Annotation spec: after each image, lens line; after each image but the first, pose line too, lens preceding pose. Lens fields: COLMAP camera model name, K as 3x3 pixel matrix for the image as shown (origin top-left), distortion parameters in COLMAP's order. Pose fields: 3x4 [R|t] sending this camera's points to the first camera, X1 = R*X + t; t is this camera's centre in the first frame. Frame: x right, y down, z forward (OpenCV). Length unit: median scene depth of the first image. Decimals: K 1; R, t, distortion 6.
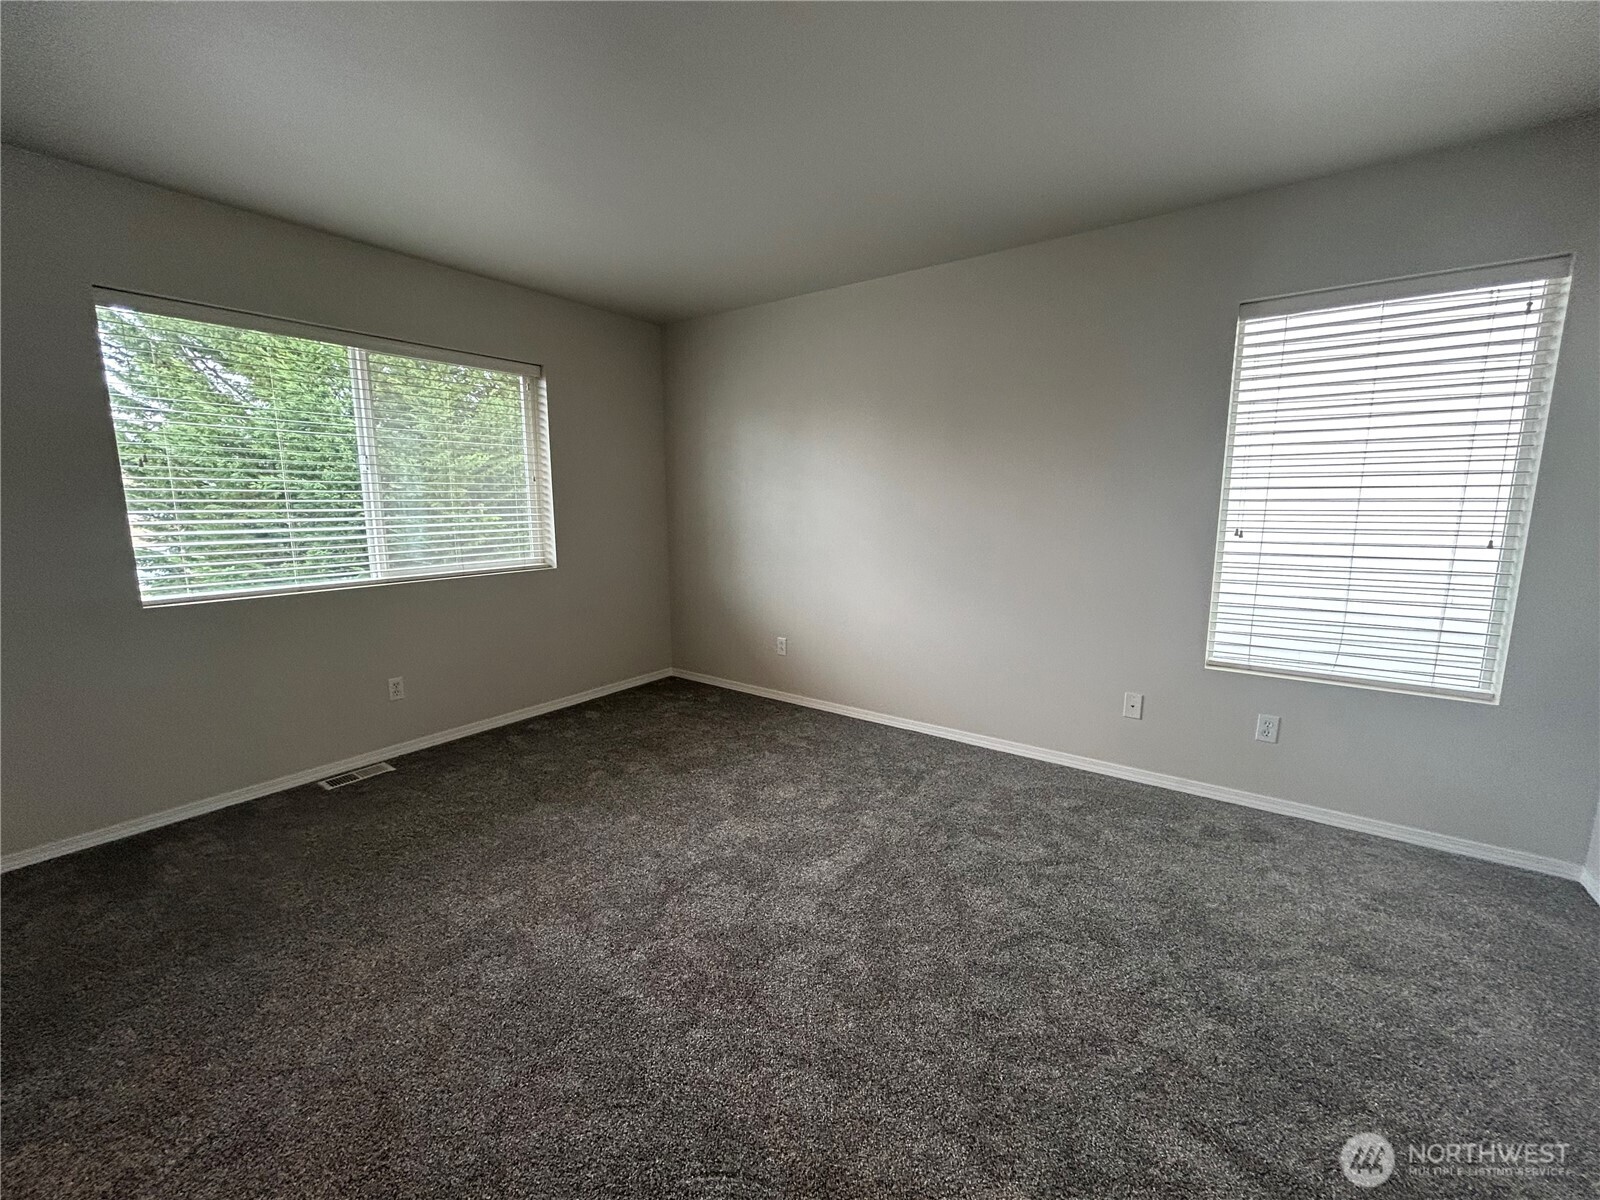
lens RADIAL K [[647.6, 0, 802.2], [0, 647.6, 600.4], [0, 0, 1]] dist [0.000088, 0.000294]
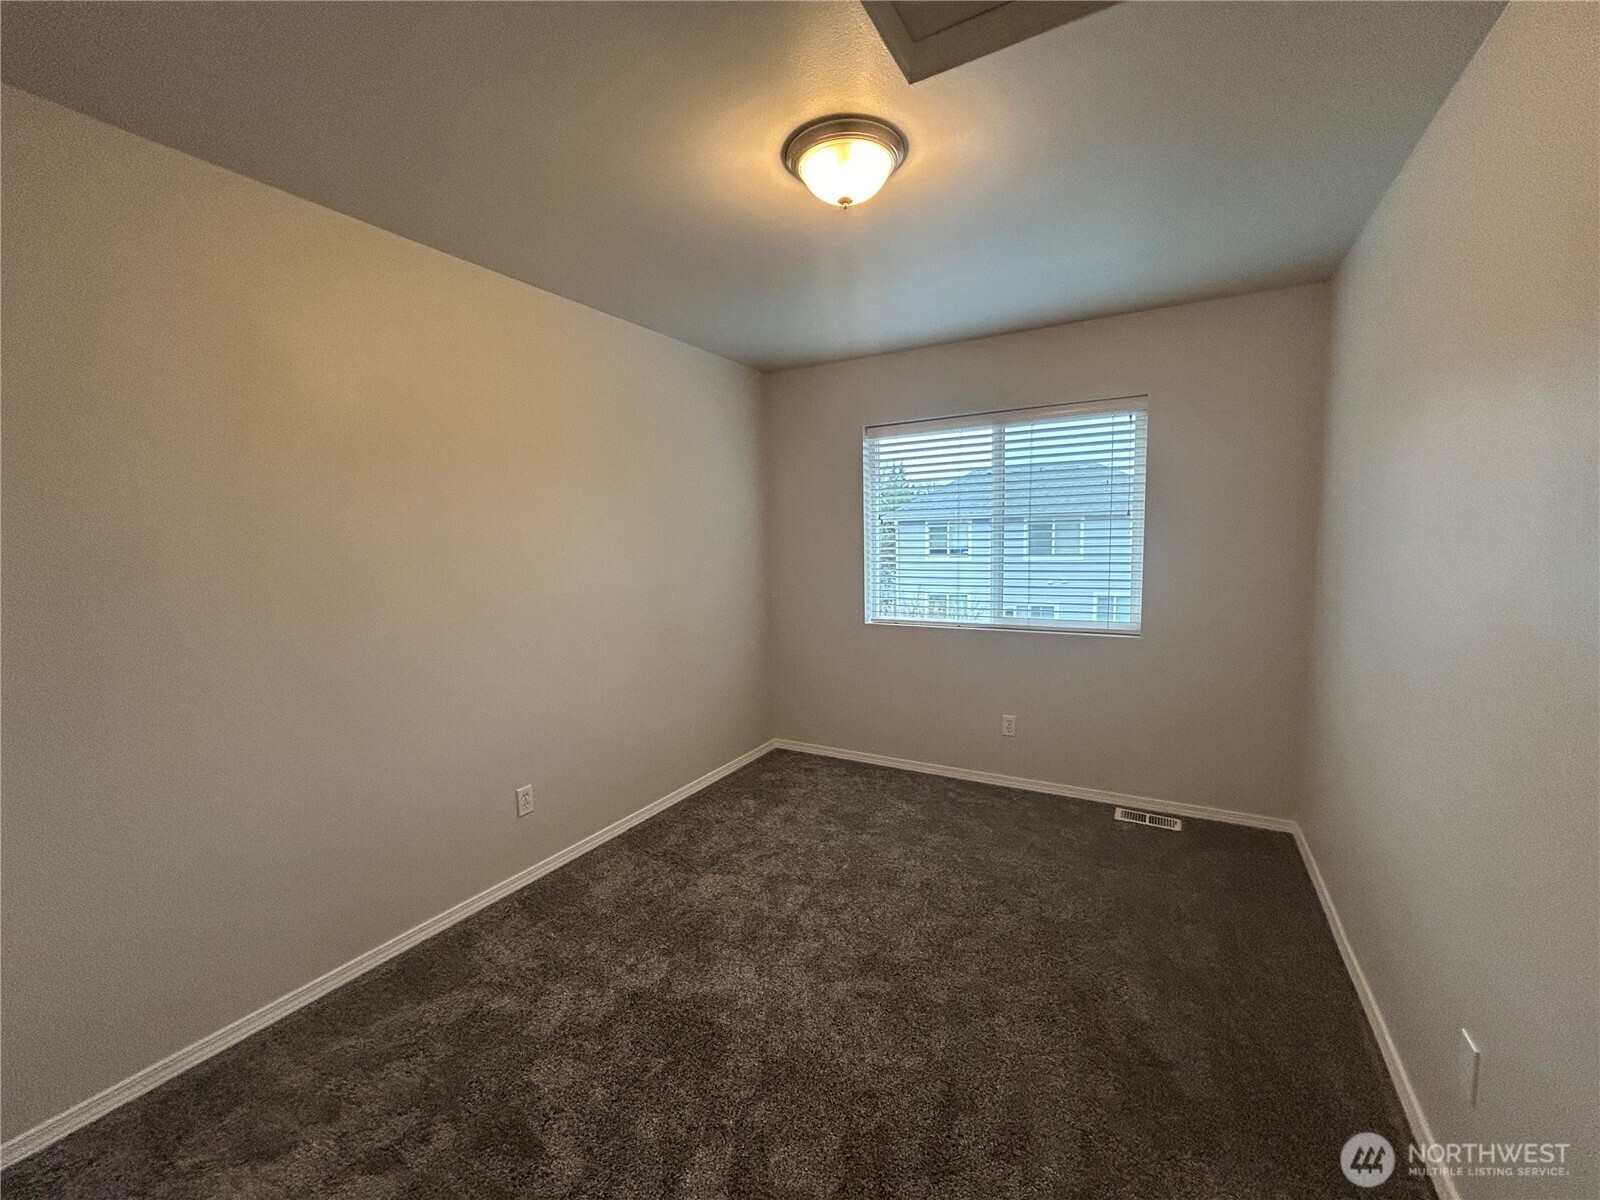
lens RADIAL K [[647.6, 0, 802.2], [0, 647.6, 600.4], [0, 0, 1]] dist [0.000088, 0.000294]
pose [[0.119189, 0.078620, -0.989754, 0.375407], [-0.146103, 0.987397, 0.060839, -0.081678], [0.982063, 0.137355, 0.129174, 0.464251]]
